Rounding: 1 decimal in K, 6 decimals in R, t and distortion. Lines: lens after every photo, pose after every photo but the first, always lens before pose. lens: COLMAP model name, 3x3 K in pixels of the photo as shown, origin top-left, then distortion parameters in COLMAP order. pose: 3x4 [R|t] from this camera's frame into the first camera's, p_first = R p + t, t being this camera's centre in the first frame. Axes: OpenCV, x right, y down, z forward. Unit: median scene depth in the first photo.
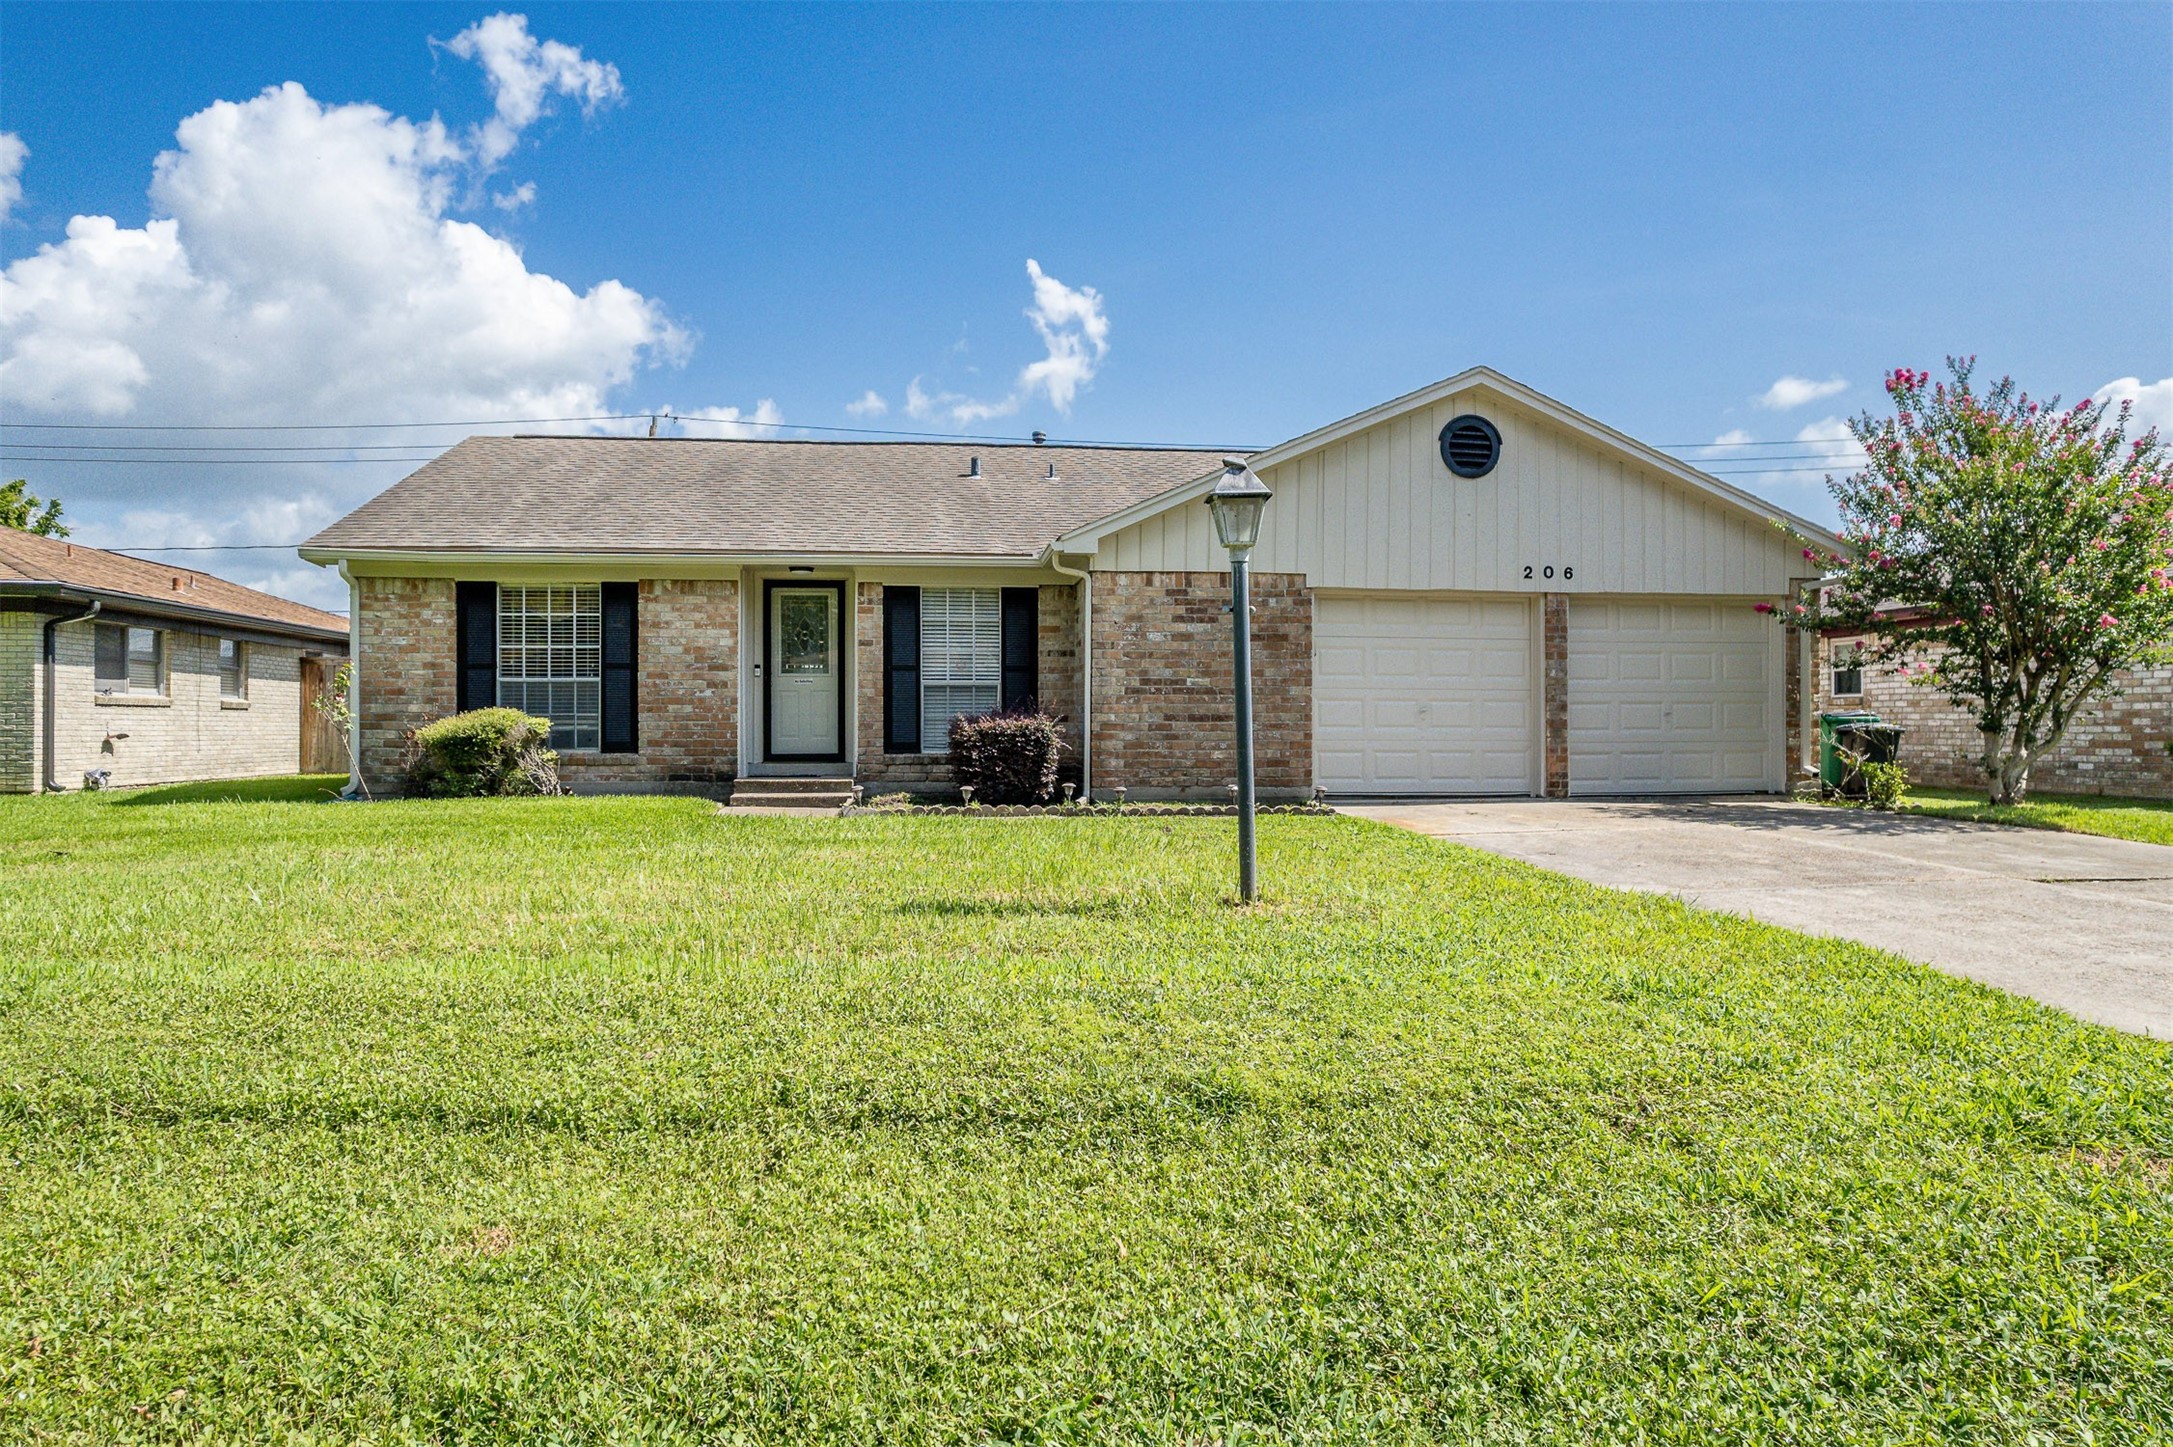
lens RADIAL K [[1397.1, 0, 1076.0], [0, 1397.1, 724.5], [0, 0, 1]] dist [-0.058275, 0.041774]
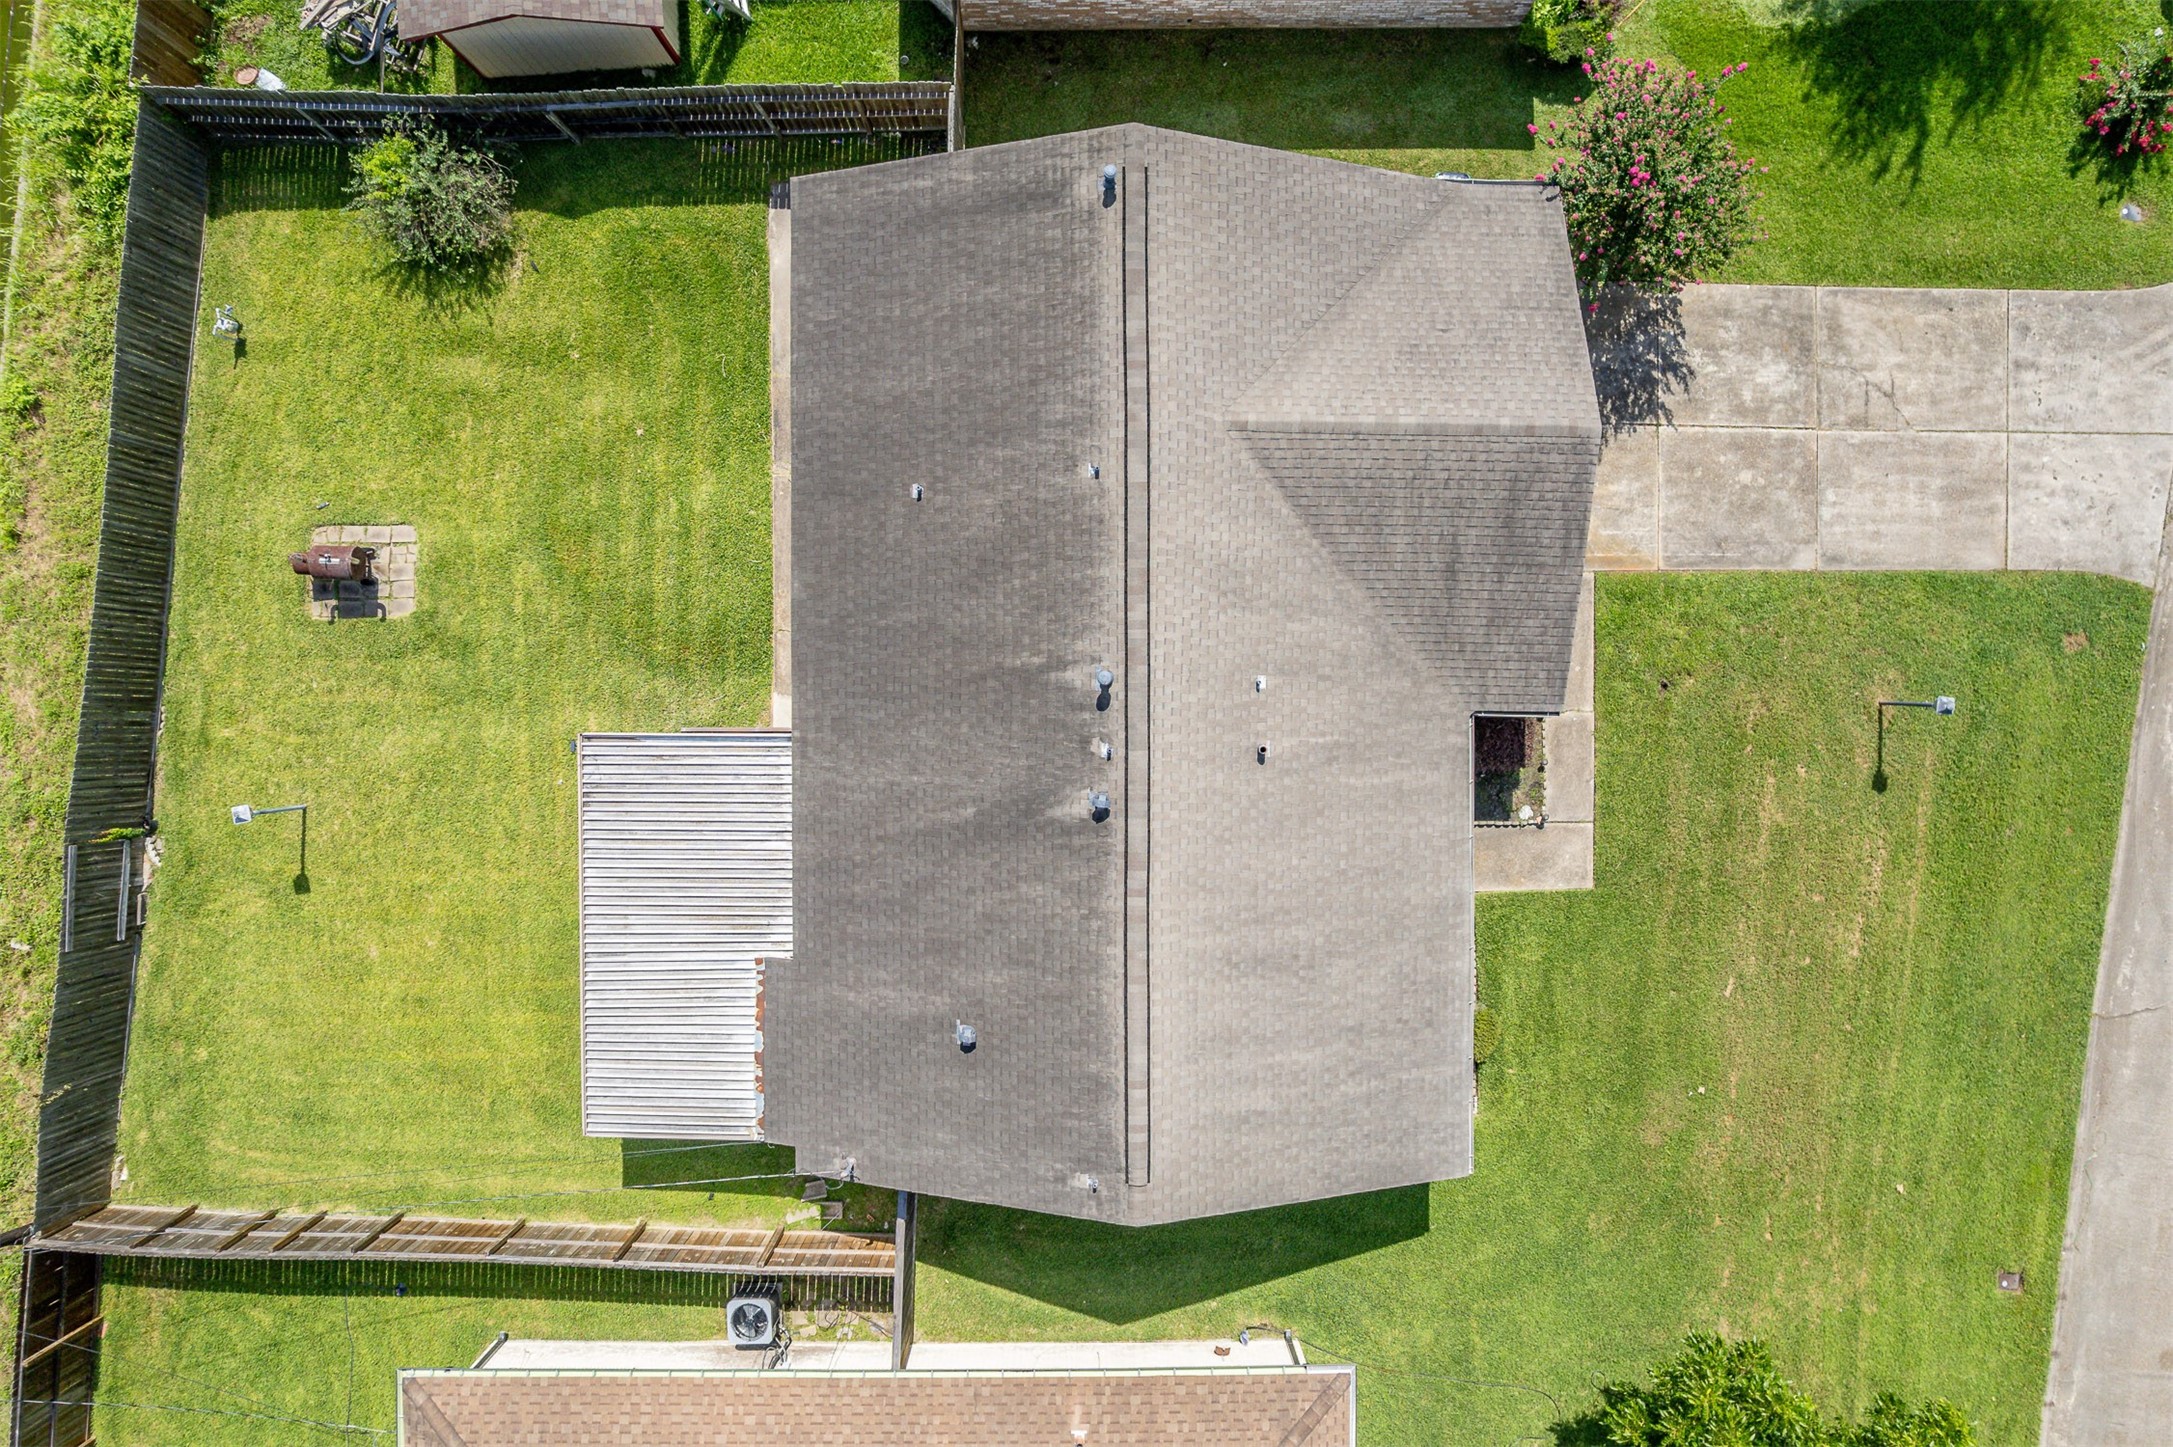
lens RADIAL K [[1397.1, 0, 1083.8], [0, 1397.1, 723.5], [0, 0, 1]] dist [-0.058275, 0.041774]
pose [[0.118655, -0.992906, -0.007606, -0.076017], [-0.005028, -0.008261, 0.999953, -1.682336], [-0.992923, -0.118611, -0.005972, 1.463512]]
